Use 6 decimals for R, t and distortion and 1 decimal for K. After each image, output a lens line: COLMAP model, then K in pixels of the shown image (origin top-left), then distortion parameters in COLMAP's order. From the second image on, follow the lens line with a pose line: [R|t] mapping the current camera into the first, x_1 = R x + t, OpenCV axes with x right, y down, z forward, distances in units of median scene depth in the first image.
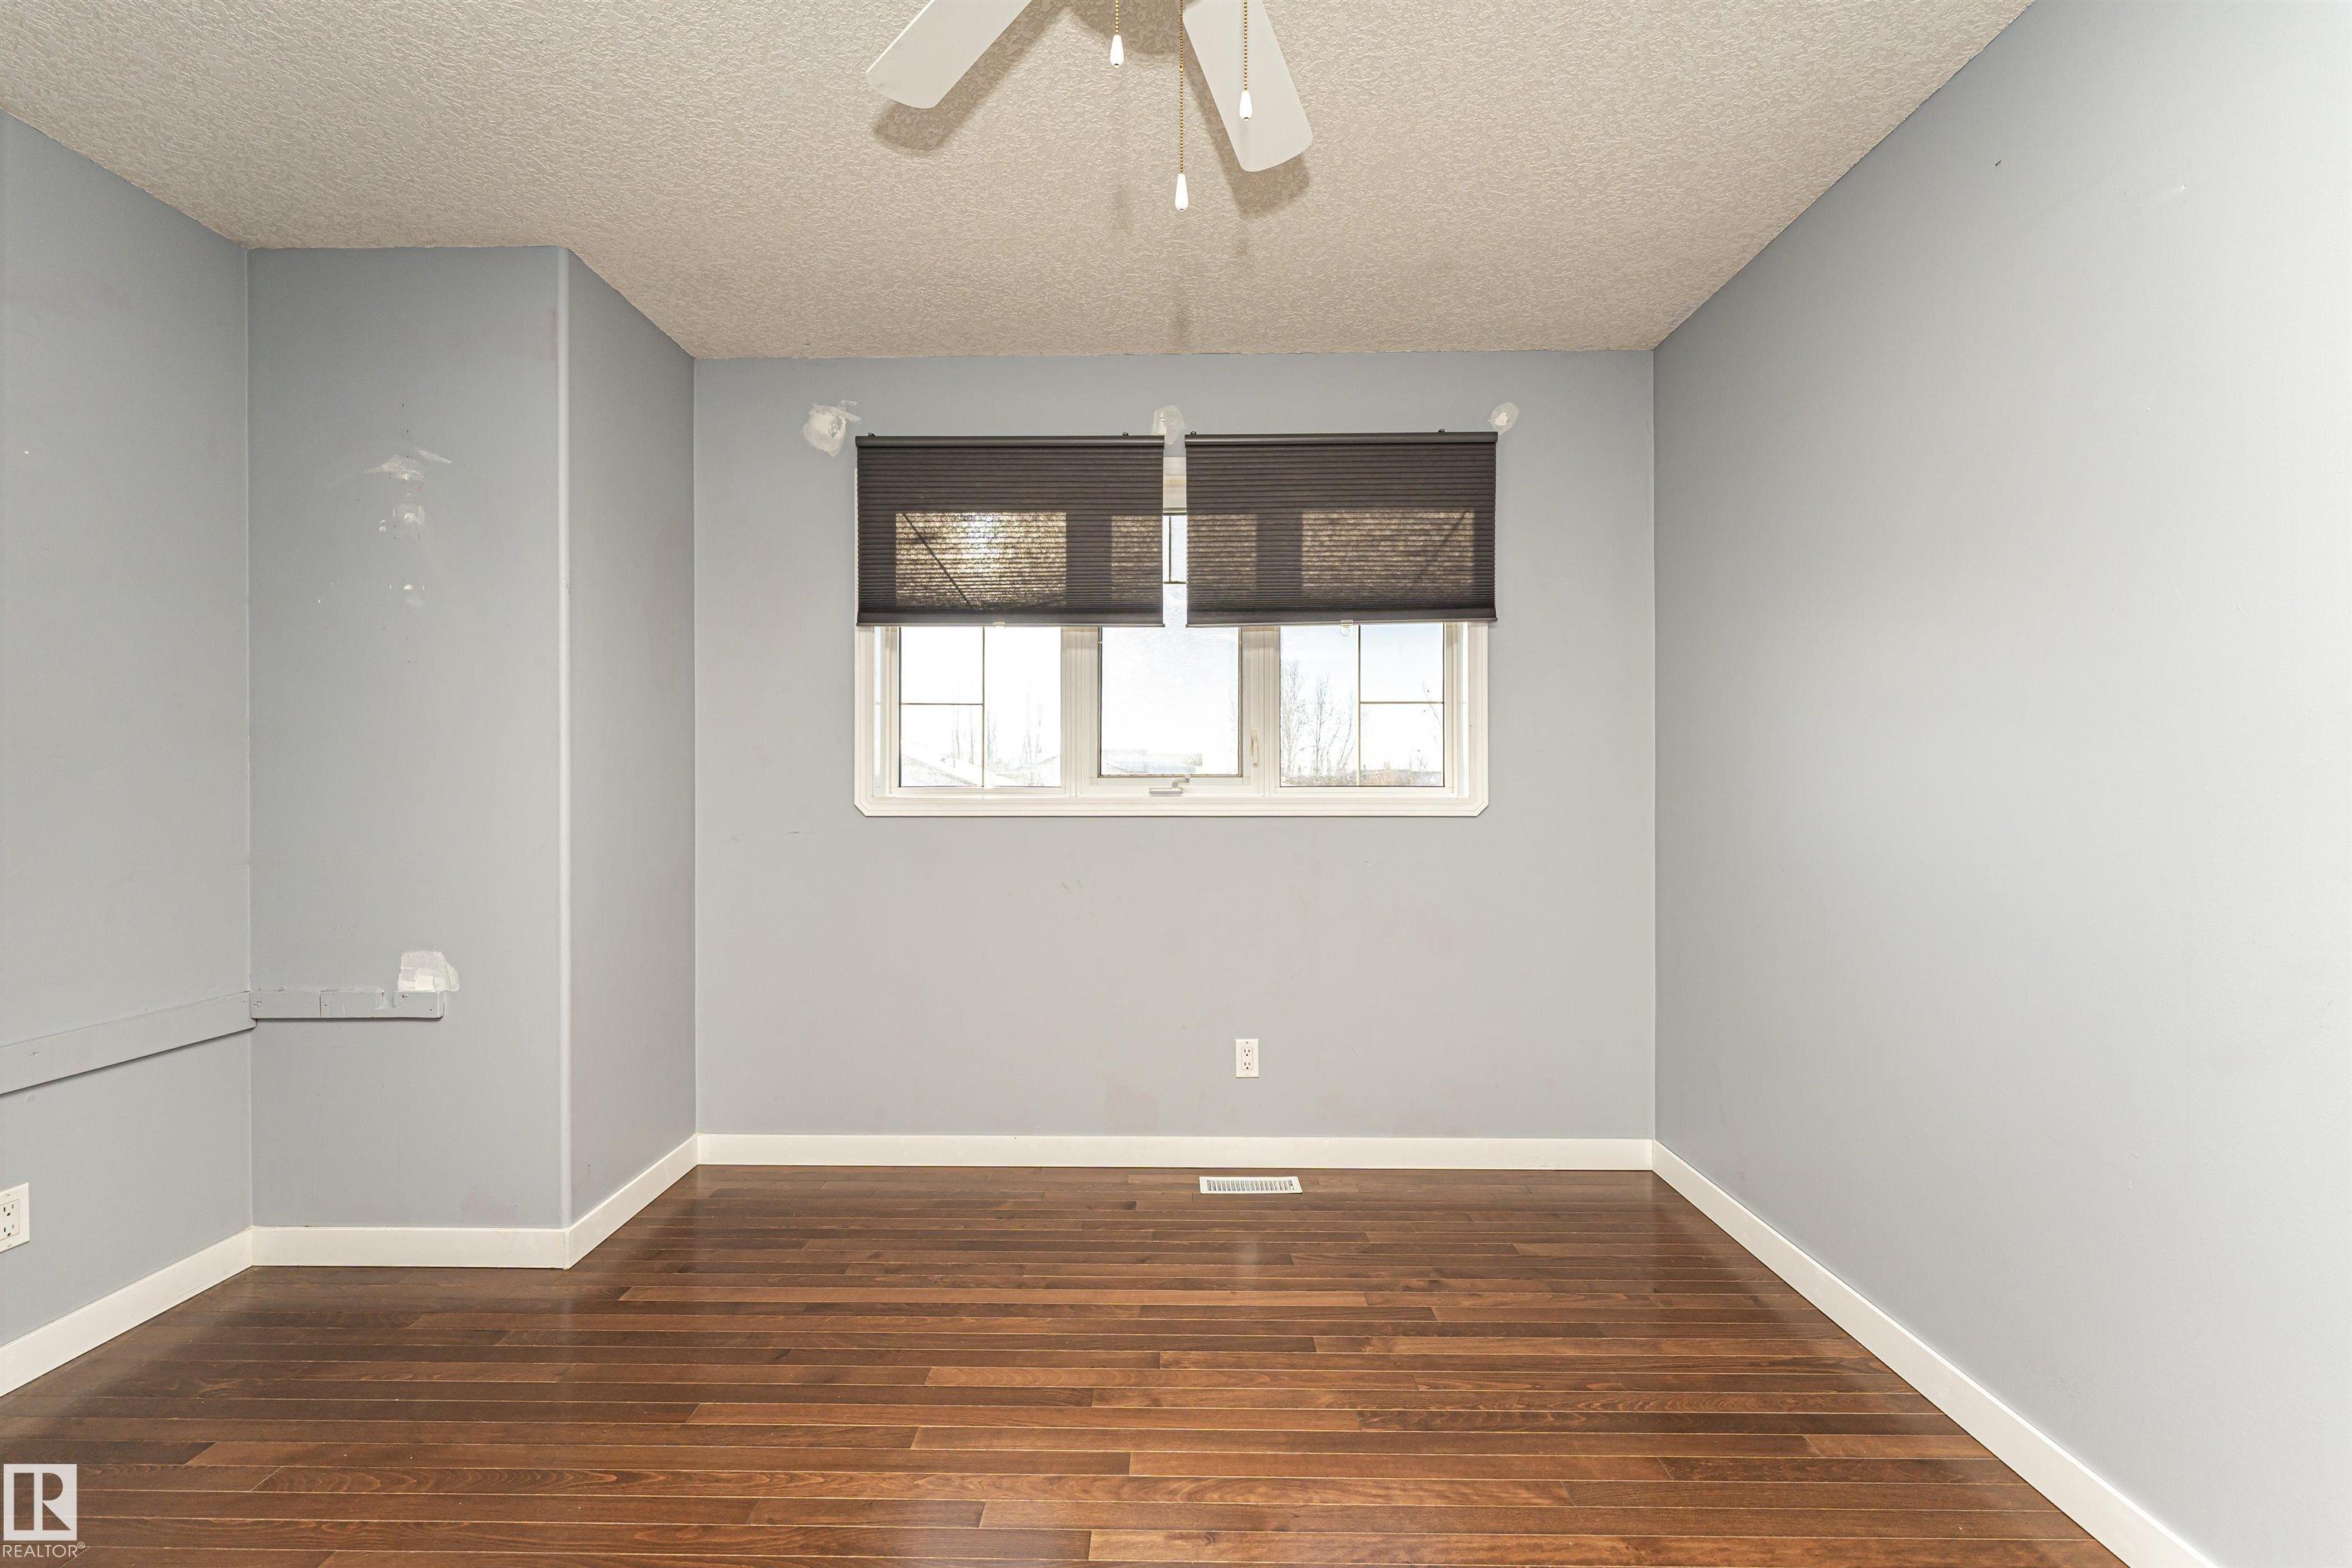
lens RADIAL K [[922.4, 0, 1150.0], [0, 922.4, 785.4], [0, 0, 1]] dist [0.000744, -0.000187]
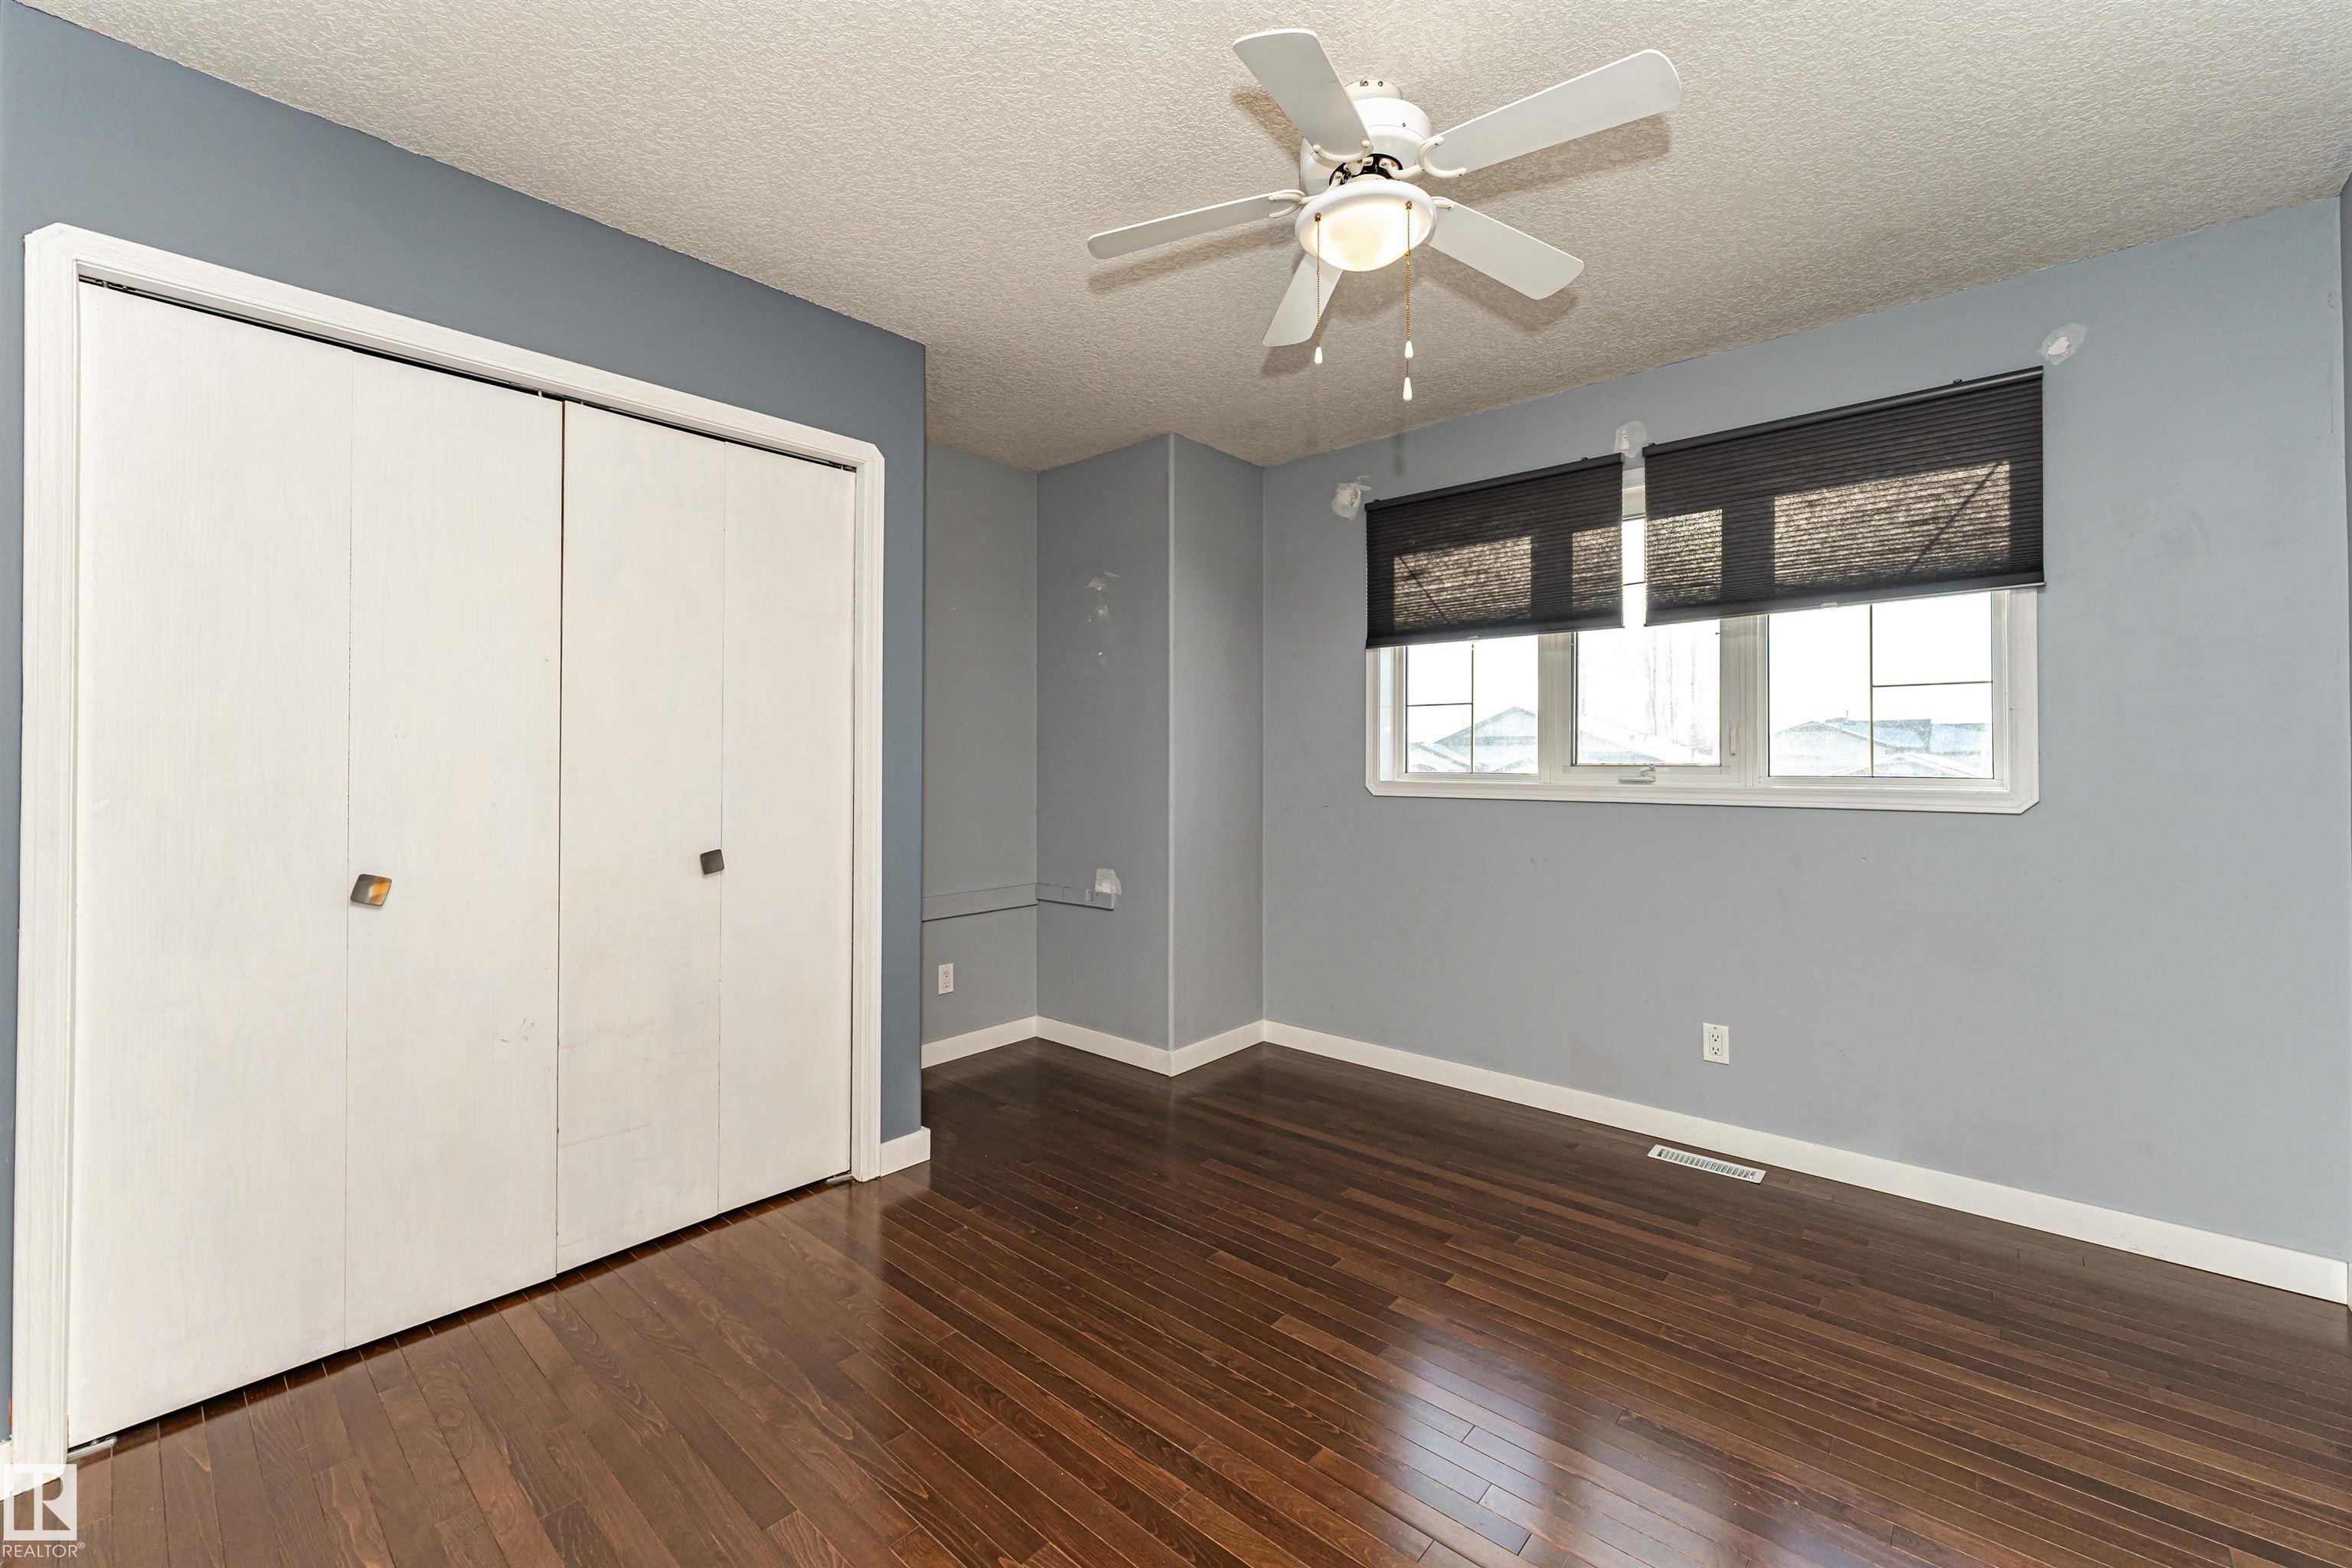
lens RADIAL K [[907.1, 0, 1151.2], [0, 907.1, 758.4], [0, 0, 1]] dist [0.001059, -0.000009]
pose [[0.761332, -0.000777, -0.648362, 0.286627], [-0.003893, 0.999976, -0.005769, -0.010537], [0.648350, 0.006916, 0.761311, -0.170643]]
